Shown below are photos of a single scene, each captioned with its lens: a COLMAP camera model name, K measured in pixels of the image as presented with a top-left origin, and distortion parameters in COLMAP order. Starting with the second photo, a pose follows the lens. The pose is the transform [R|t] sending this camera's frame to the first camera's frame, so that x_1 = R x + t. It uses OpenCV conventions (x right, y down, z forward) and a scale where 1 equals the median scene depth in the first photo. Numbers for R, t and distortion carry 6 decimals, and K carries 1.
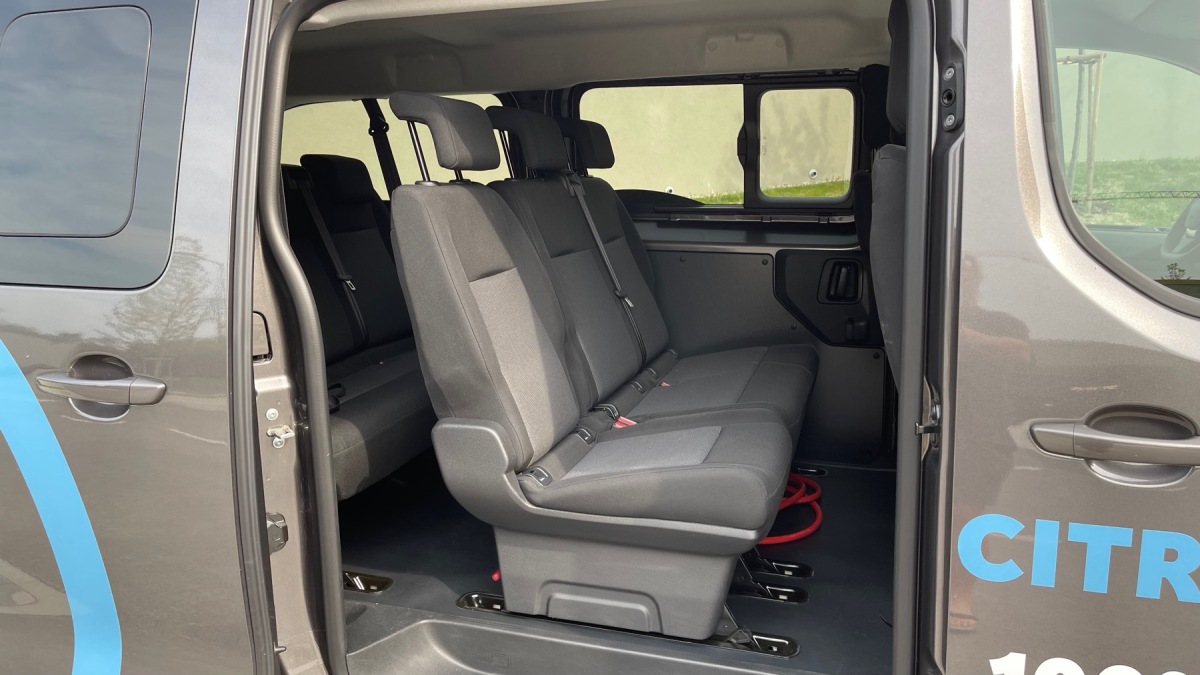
lens RADIAL K [[907.5, 0, 600.0], [0, 907.5, 337.5], [0, 0, 1]] dist [0.083902, -0.000372]
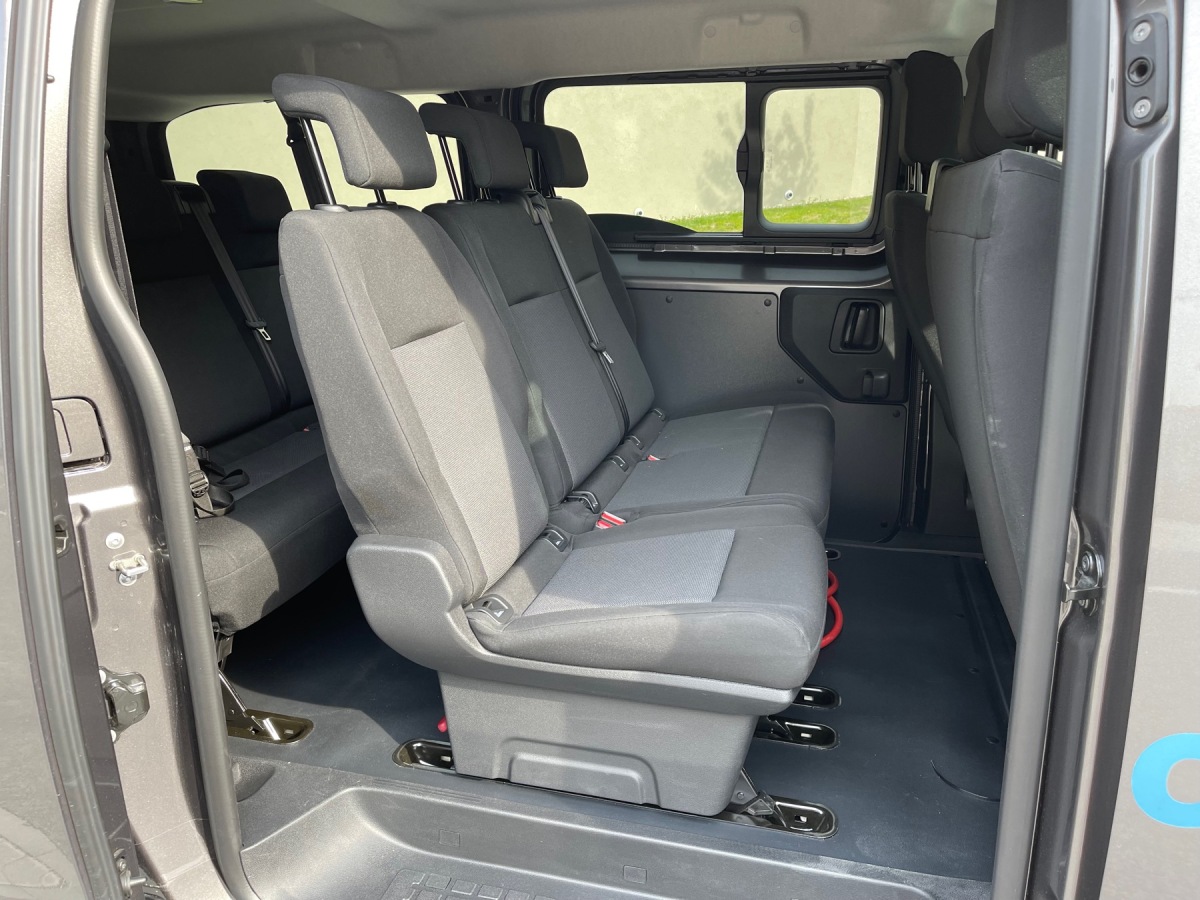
lens RADIAL K [[910.0, 0, 600.0], [0, 910.0, 450.0], [0, 0, 1]] dist [0.076701, -0.098556]
pose [[0.999367, -0.009063, 0.034412, -0.005633], [0.005786, 0.995540, 0.094160, -0.044664], [-0.035111, -0.093901, 0.994962, 0.247900]]
